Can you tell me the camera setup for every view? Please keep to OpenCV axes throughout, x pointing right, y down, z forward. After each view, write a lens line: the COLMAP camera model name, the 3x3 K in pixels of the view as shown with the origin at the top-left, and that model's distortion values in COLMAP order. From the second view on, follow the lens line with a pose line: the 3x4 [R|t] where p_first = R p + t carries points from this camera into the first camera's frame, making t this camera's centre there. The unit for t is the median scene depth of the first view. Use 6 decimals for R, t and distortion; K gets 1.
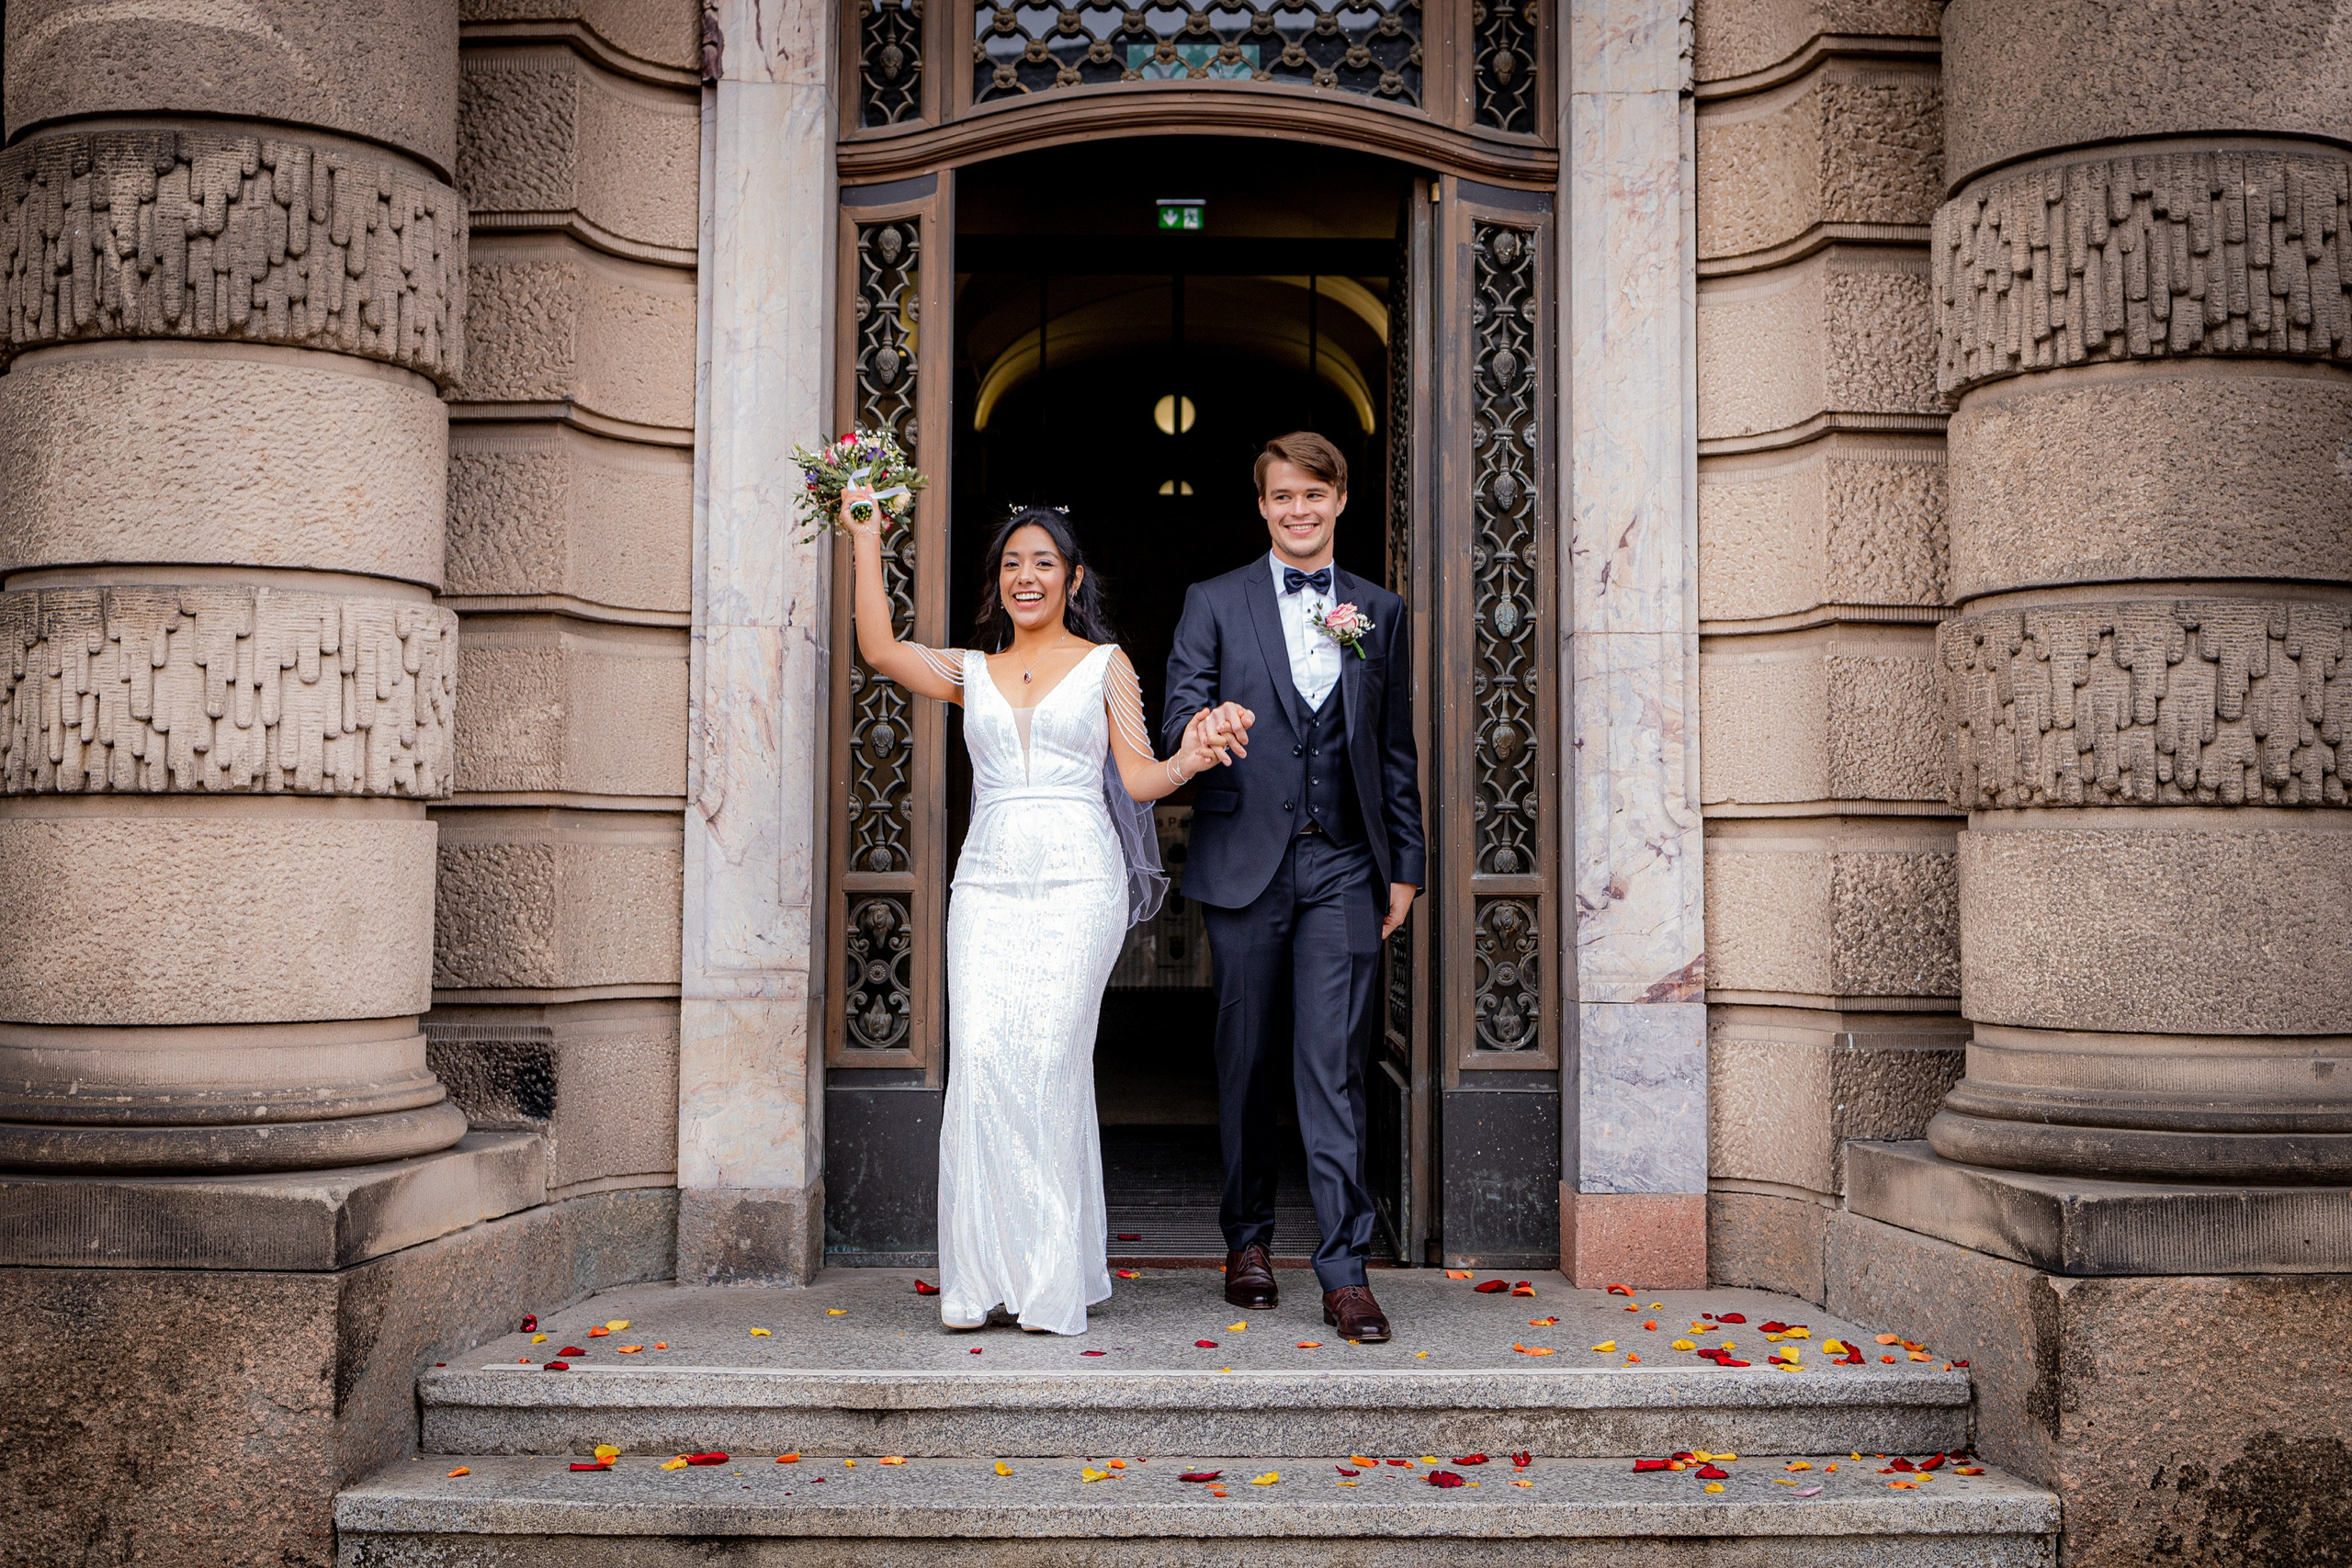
lens RADIAL K [[2934.8, 0, 1237.8], [0, 2934.8, 706.3], [0, 0, 1]] dist [0.100838, 0.004291]
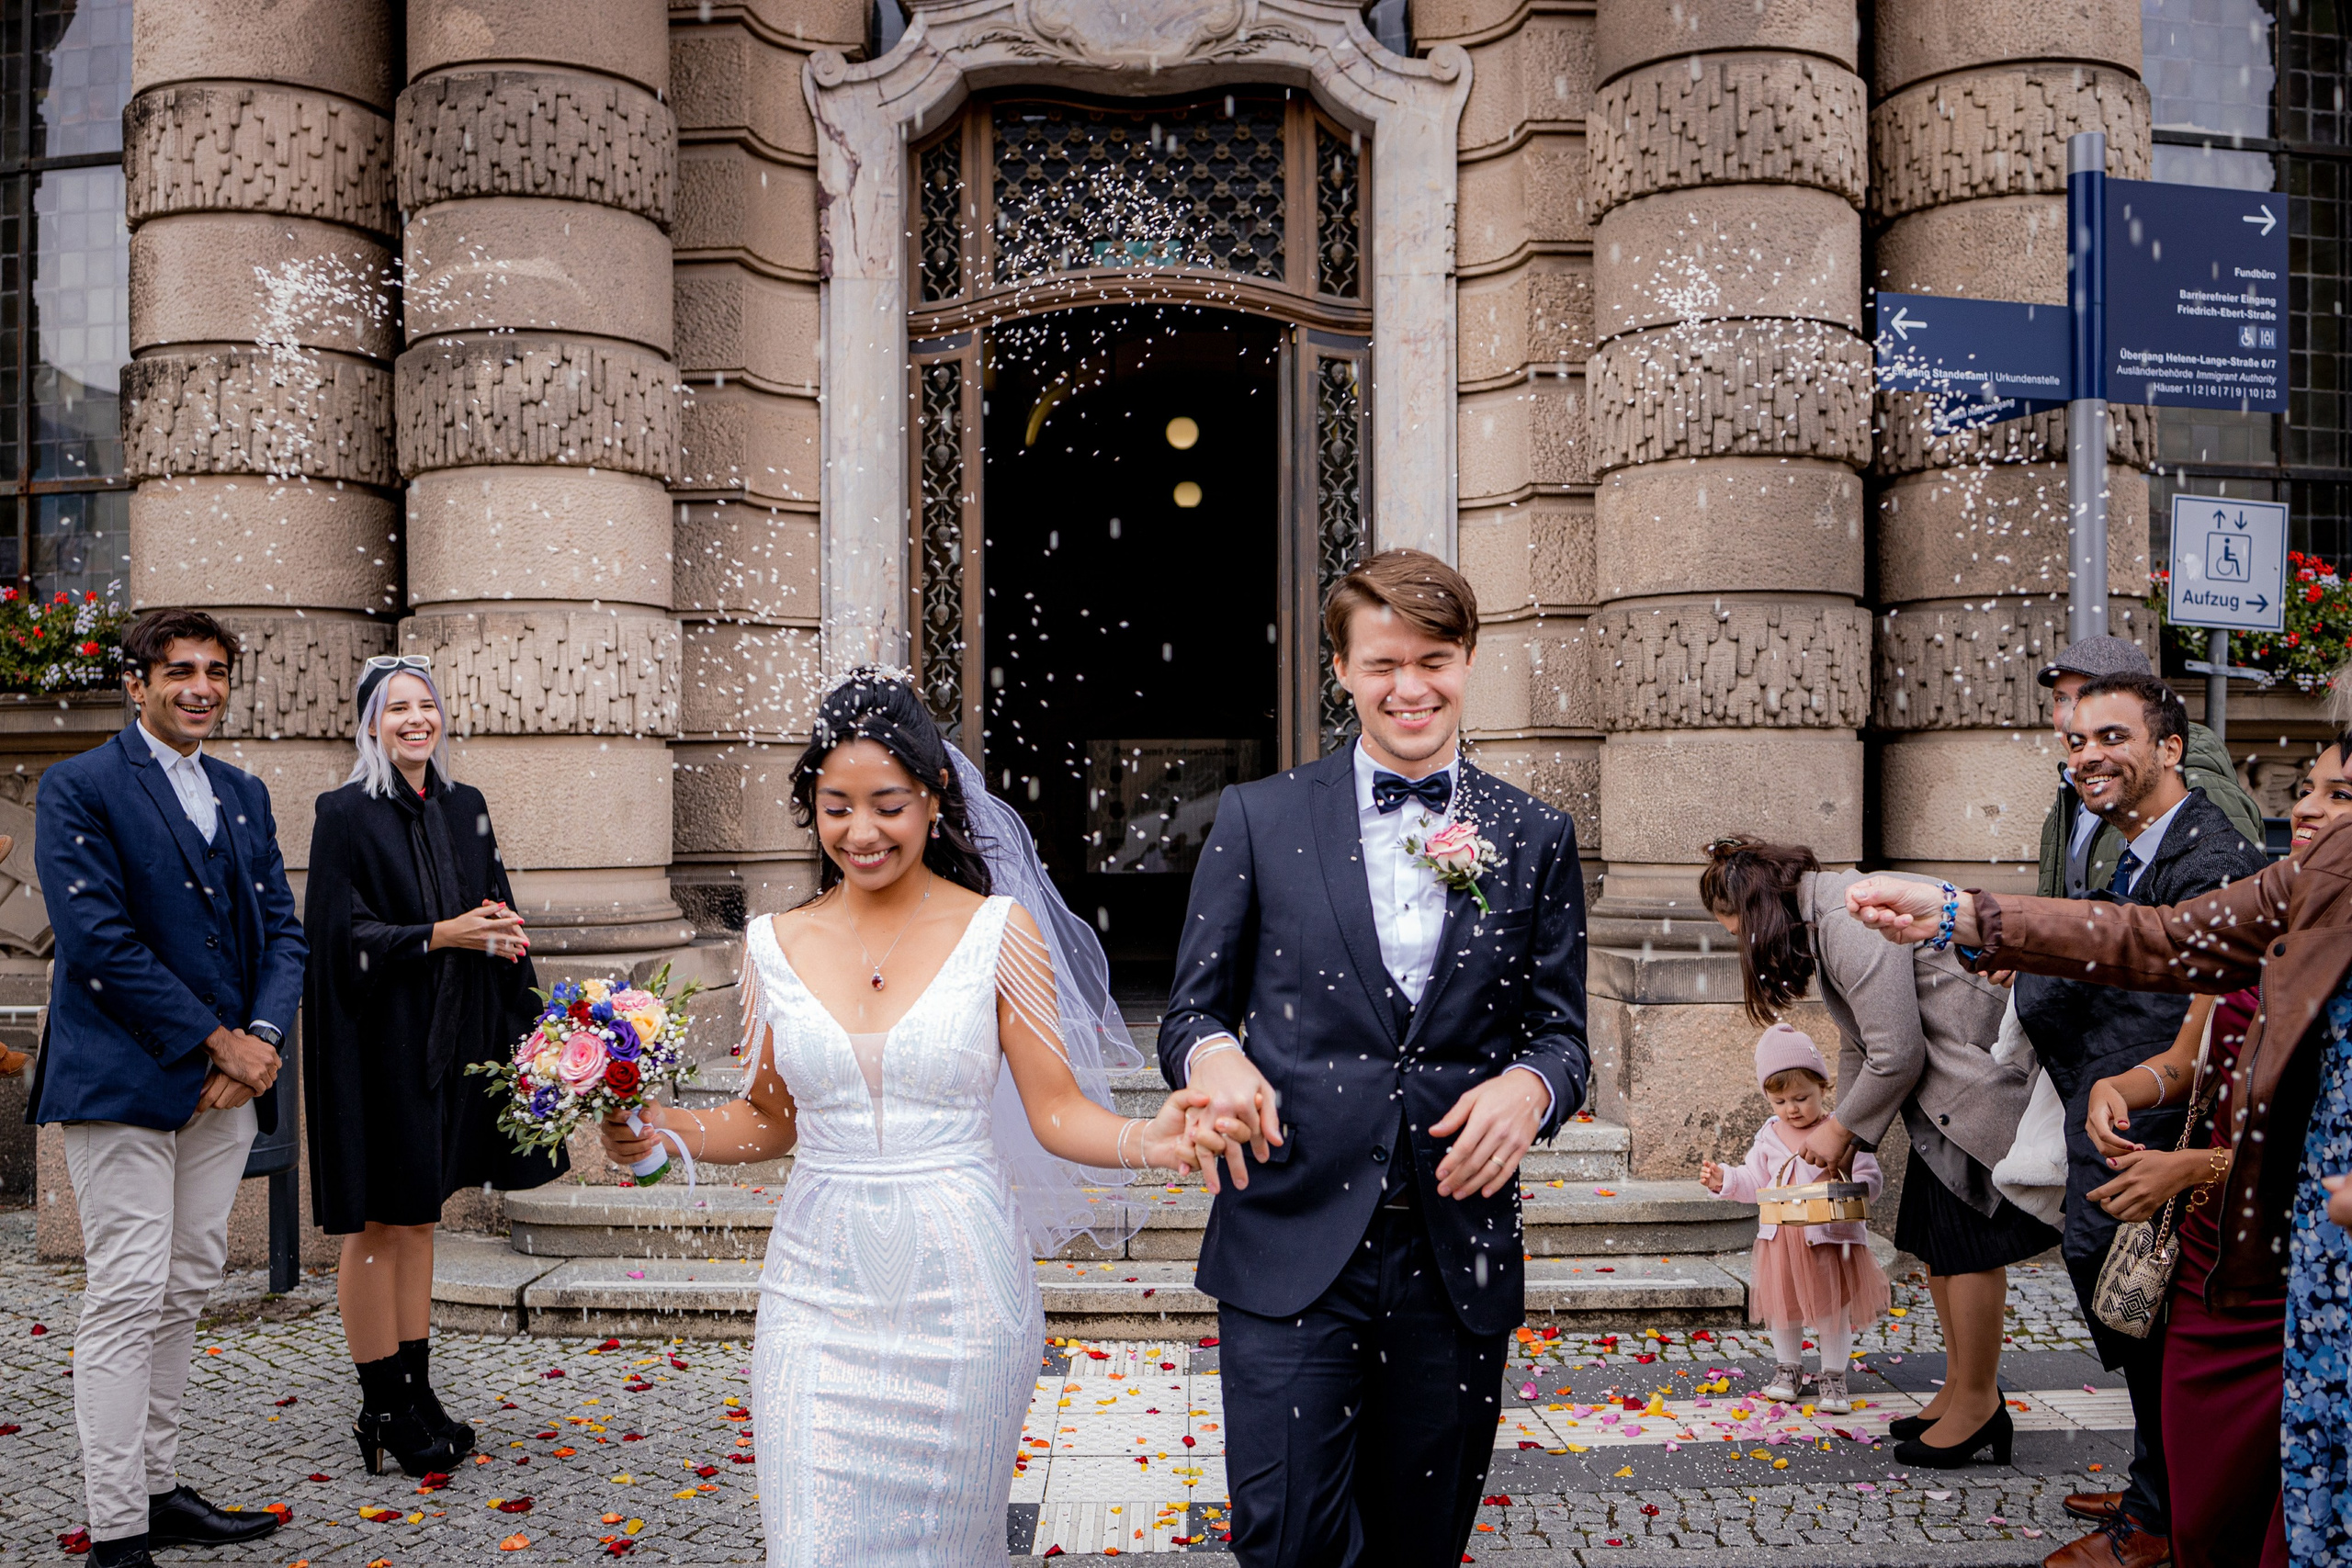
lens RADIAL K [[2324.4, 0, 1176.9], [0, 2324.4, 791.3], [0, 0, 1]] dist [0.097613, -0.001974]
pose [[0.999523, -0.011381, -0.028722, 0.050750], [0.012941, 0.998416, 0.054745, -0.006508], [0.028054, -0.055091, 0.998087, -0.312142]]
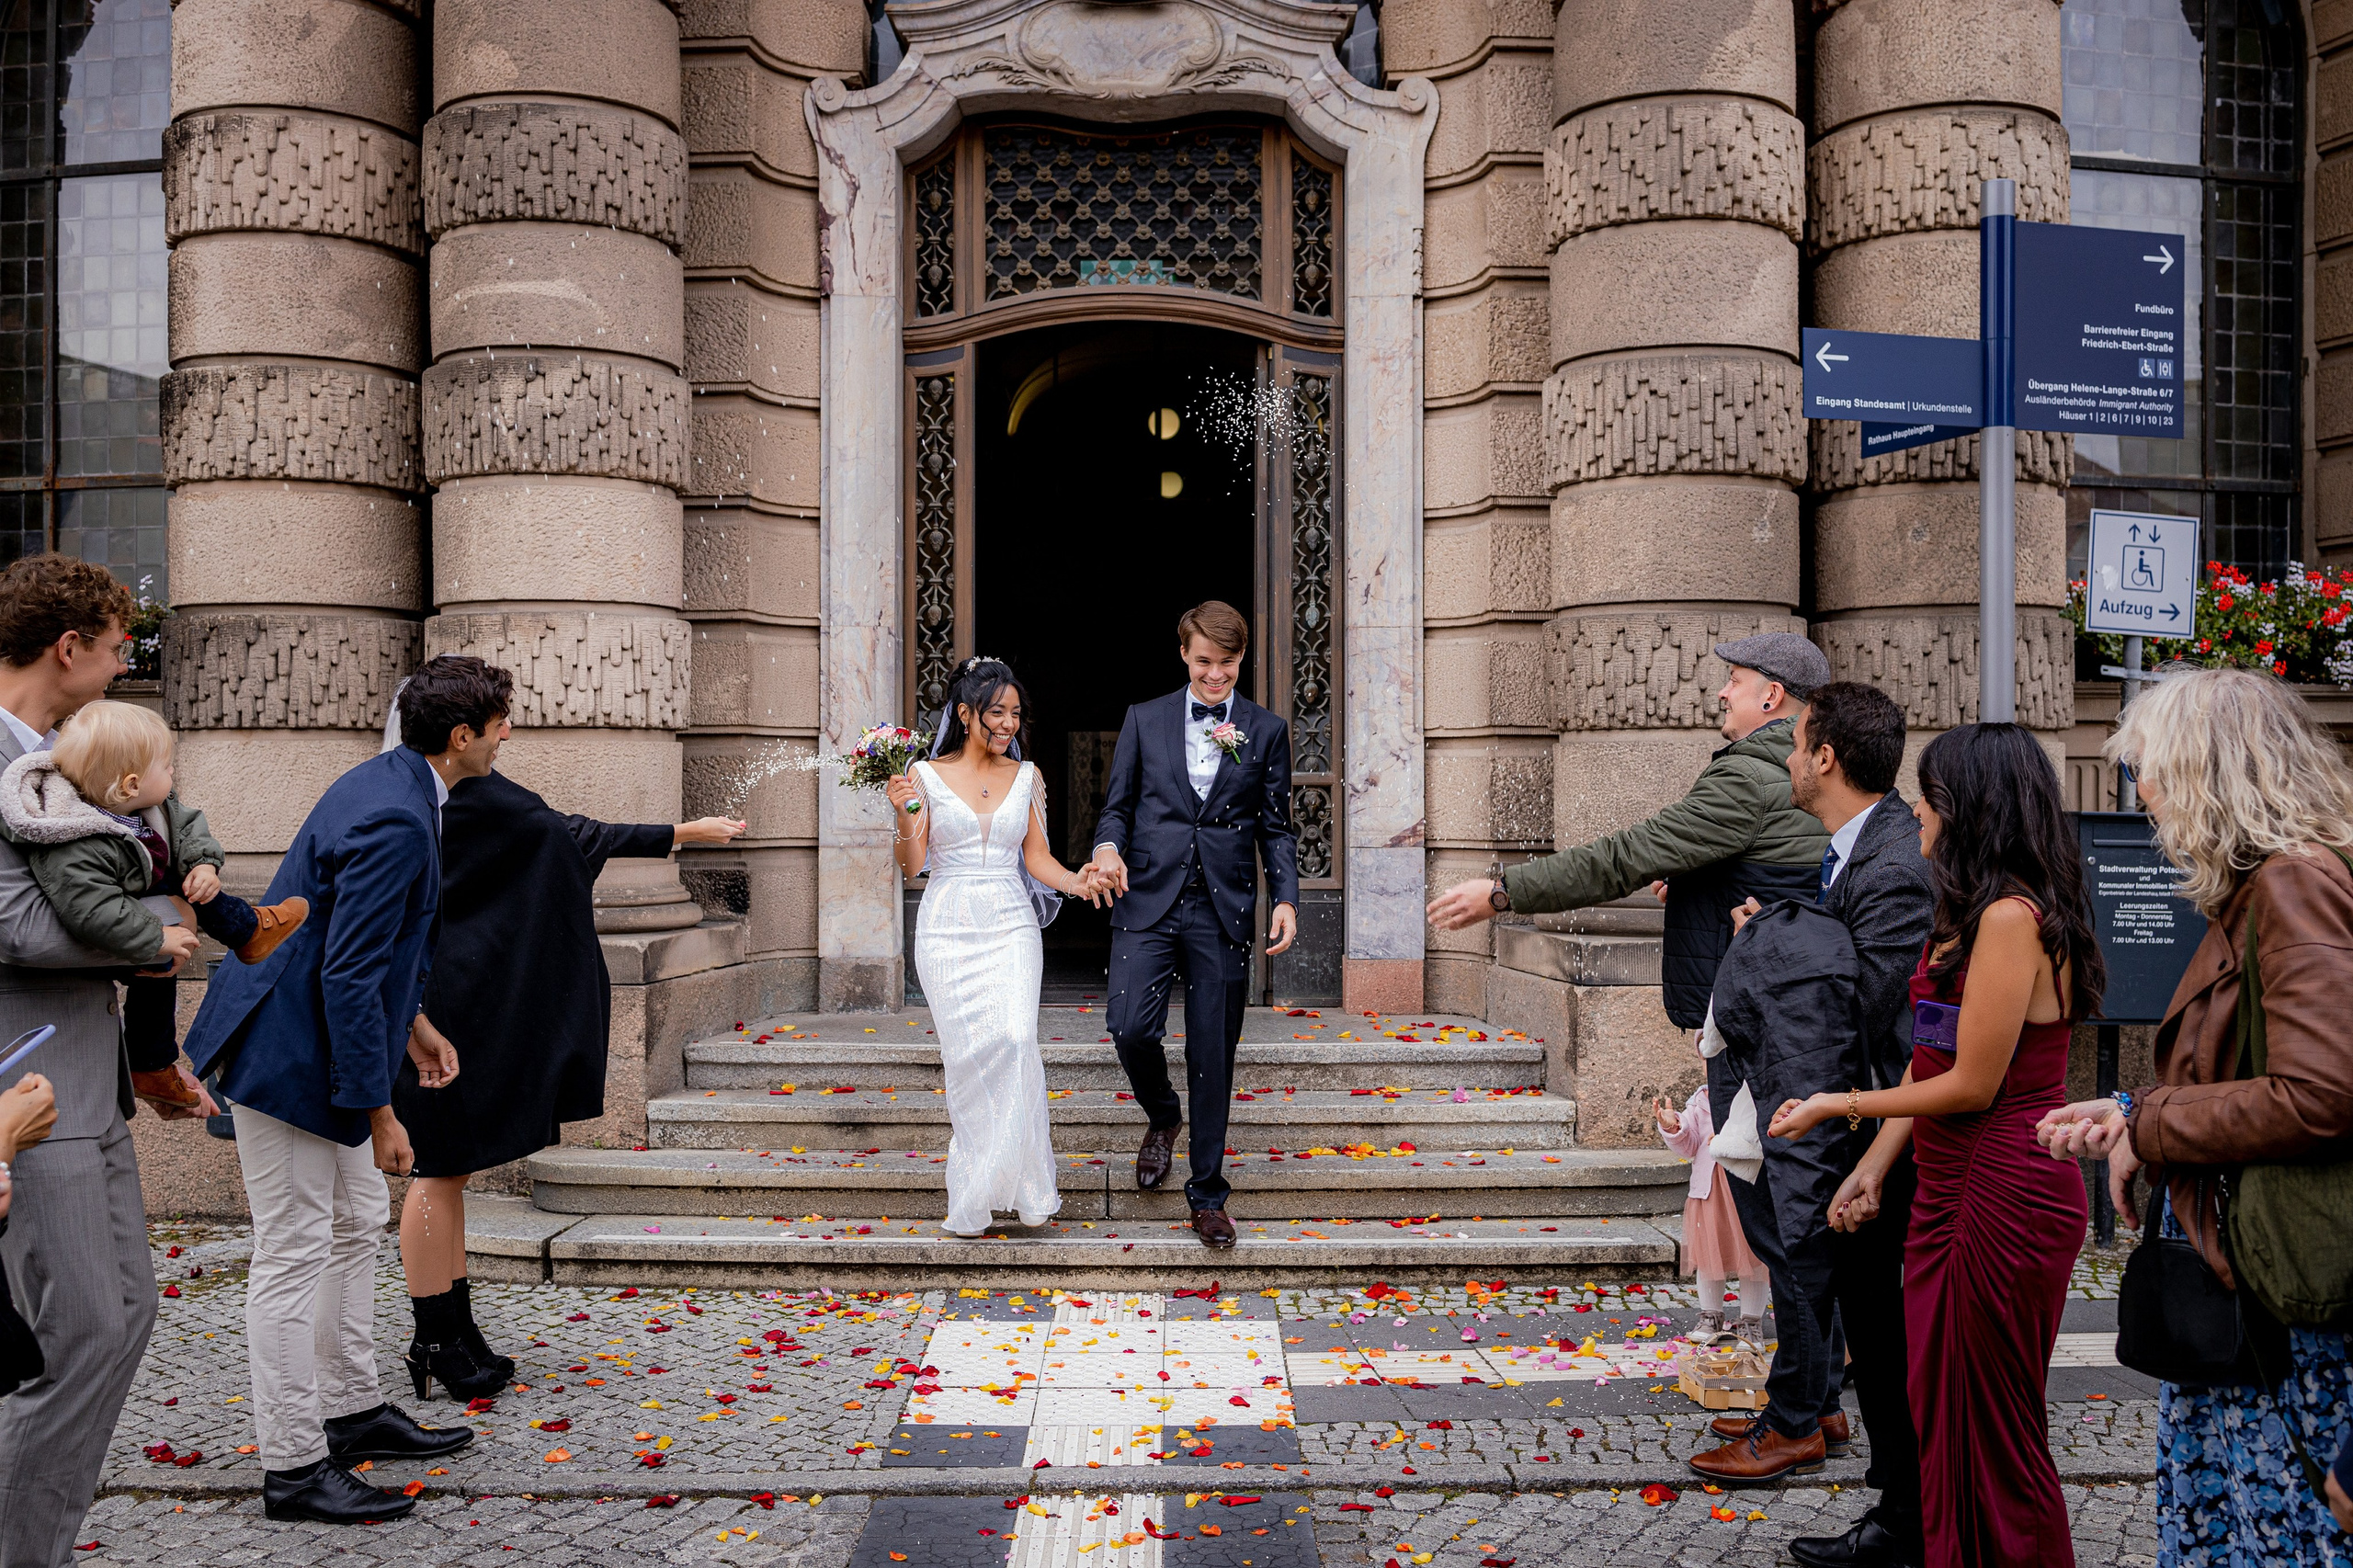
lens RADIAL K [[2325.5, 0, 1177.4], [0, 2325.5, 791.3], [0, 0, 1]] dist [0.097613, -0.001974]
pose [[0.999792, -0.004999, -0.019757, 0.053482], [0.006162, 0.998226, 0.059219, -0.013218], [0.019425, -0.059328, 0.998050, -0.400676]]
